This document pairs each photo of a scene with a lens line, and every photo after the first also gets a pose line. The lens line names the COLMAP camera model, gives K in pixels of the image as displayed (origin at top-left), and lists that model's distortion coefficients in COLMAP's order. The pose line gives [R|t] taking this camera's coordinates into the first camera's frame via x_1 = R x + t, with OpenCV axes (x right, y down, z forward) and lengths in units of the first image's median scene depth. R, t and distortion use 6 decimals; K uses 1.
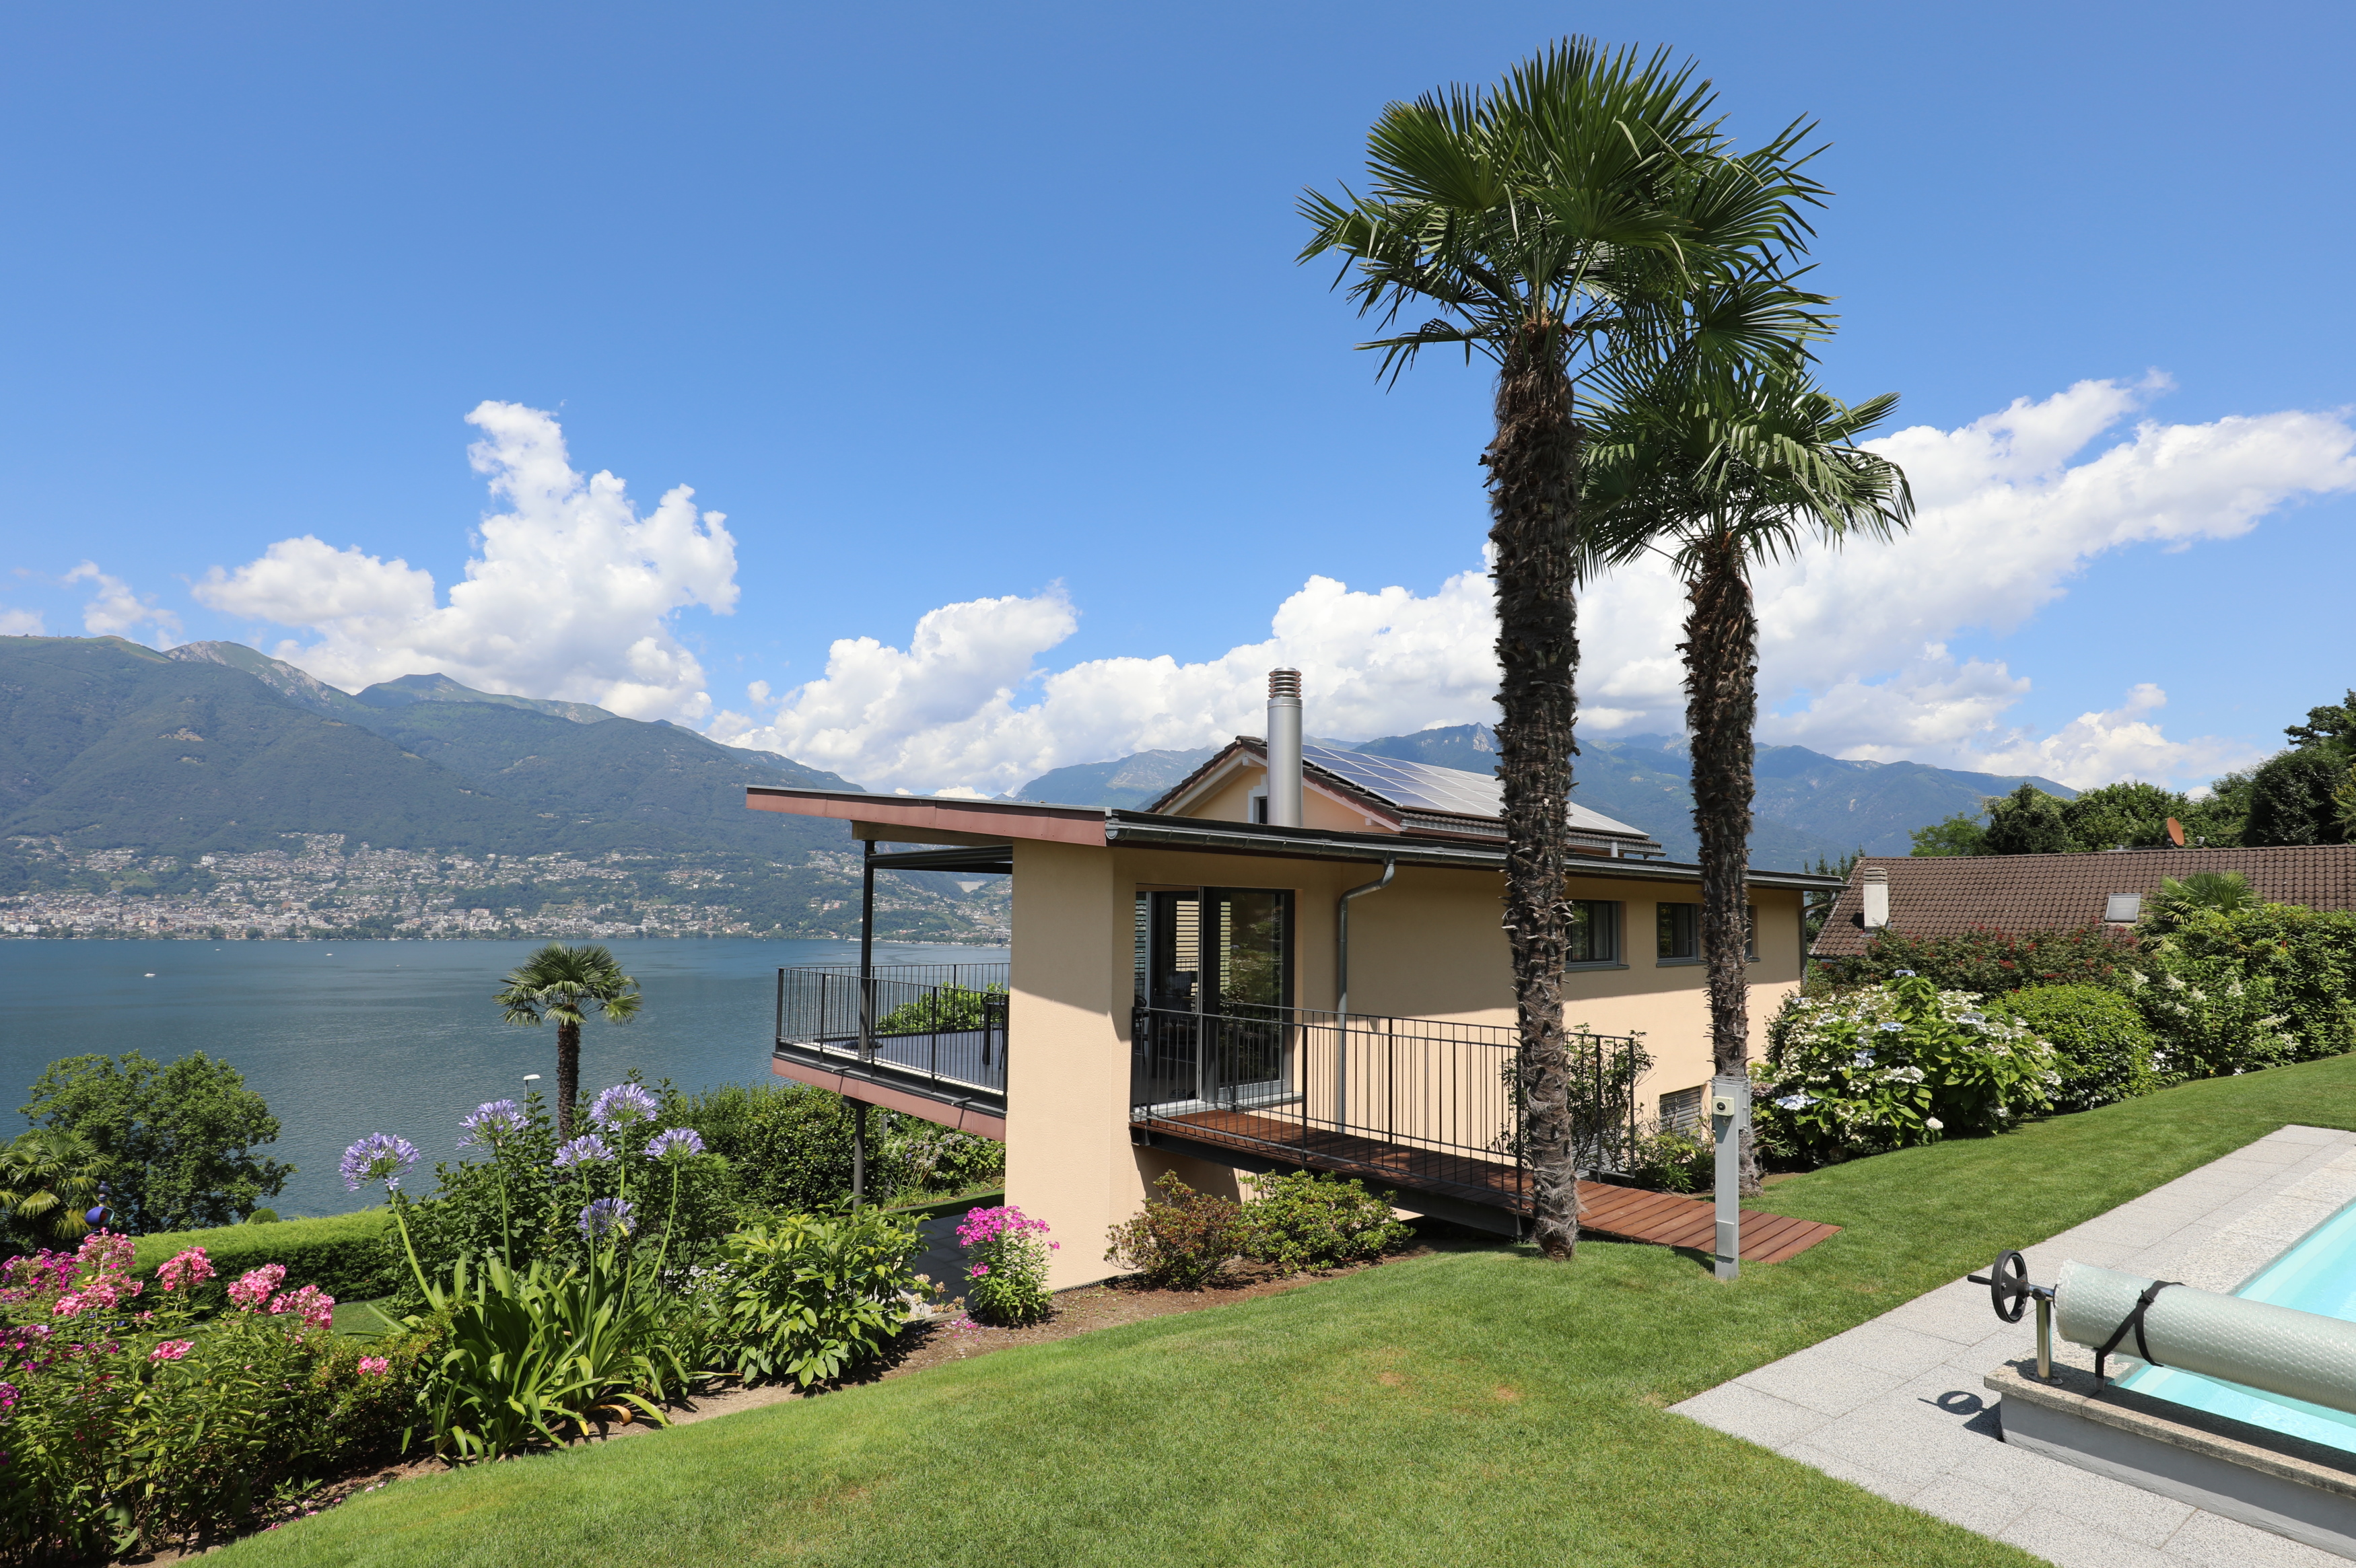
lens RADIAL K [[1085.8, 0, 1184.2], [0, 1085.8, 830.8], [0, 0, 1]] dist [-0.016516, 0.000679]
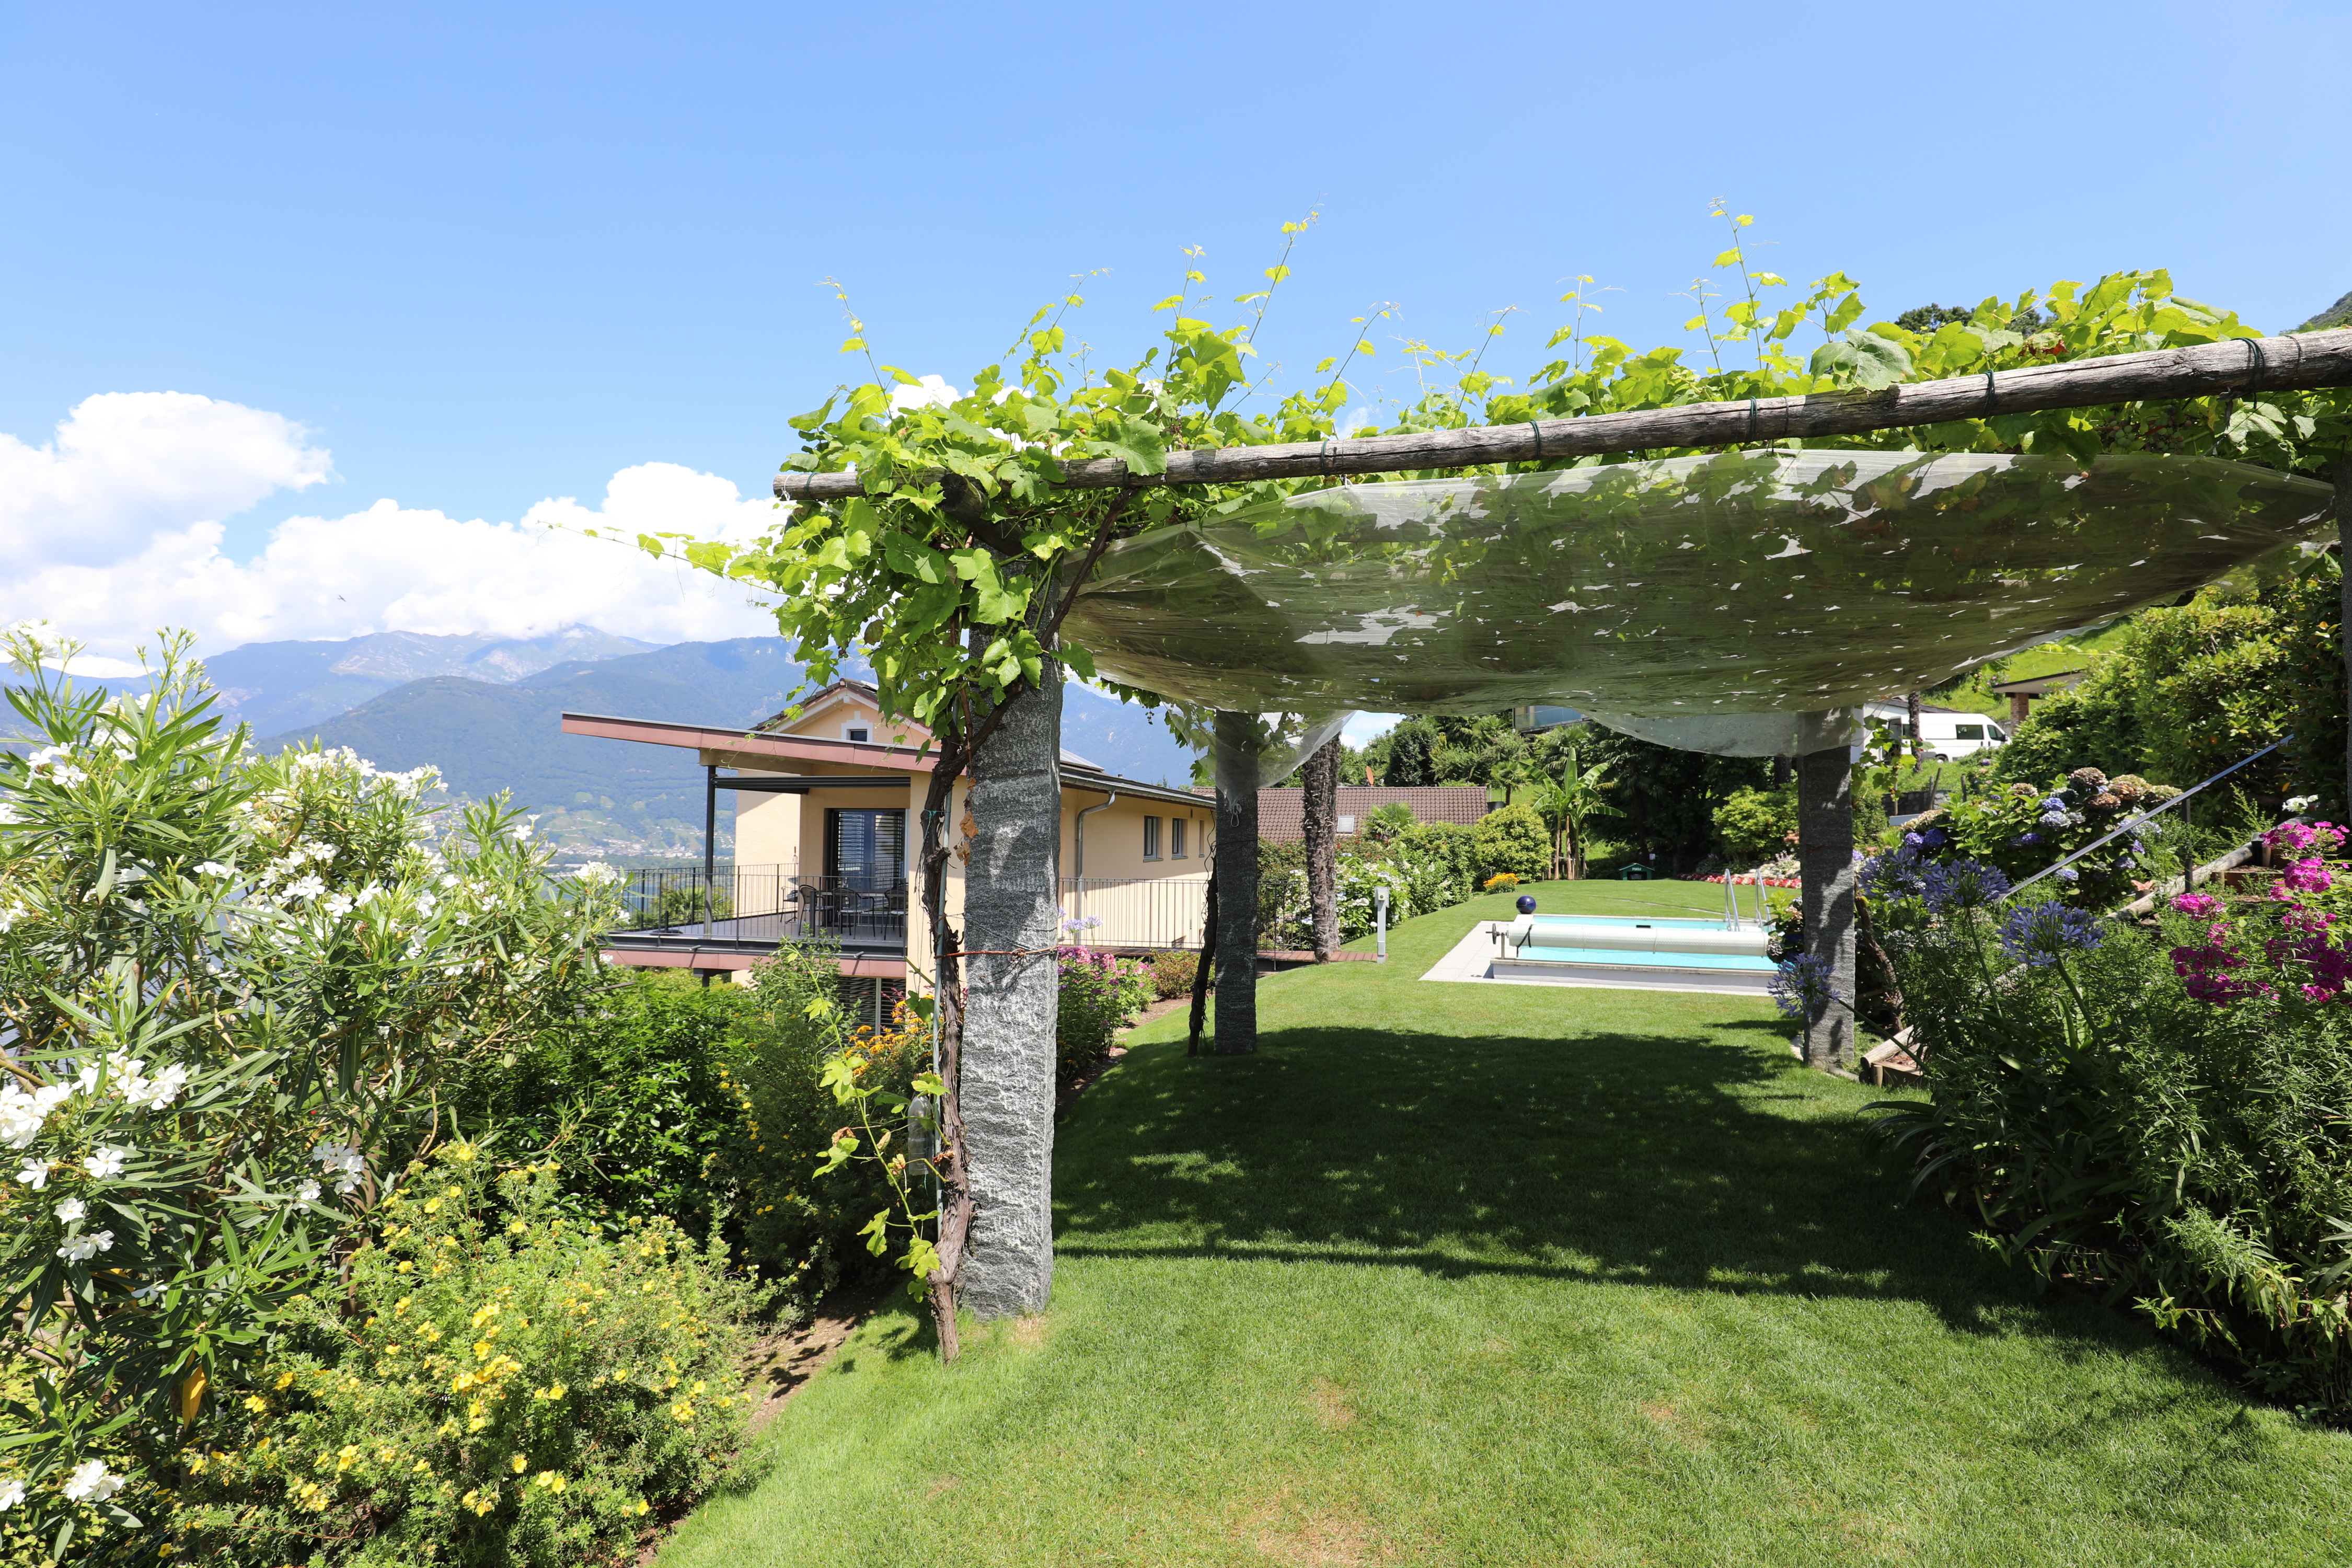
lens RADIAL K [[1084.1, 0, 1182.1], [0, 1084.1, 830.7], [0, 0, 1]] dist [-0.016516, 0.000679]
pose [[0.809250, 0.000484, 0.587464, -0.459984], [-0.049107, 0.996556, 0.066824, -0.021023], [-0.585409, -0.082926, 0.806486, -0.262877]]
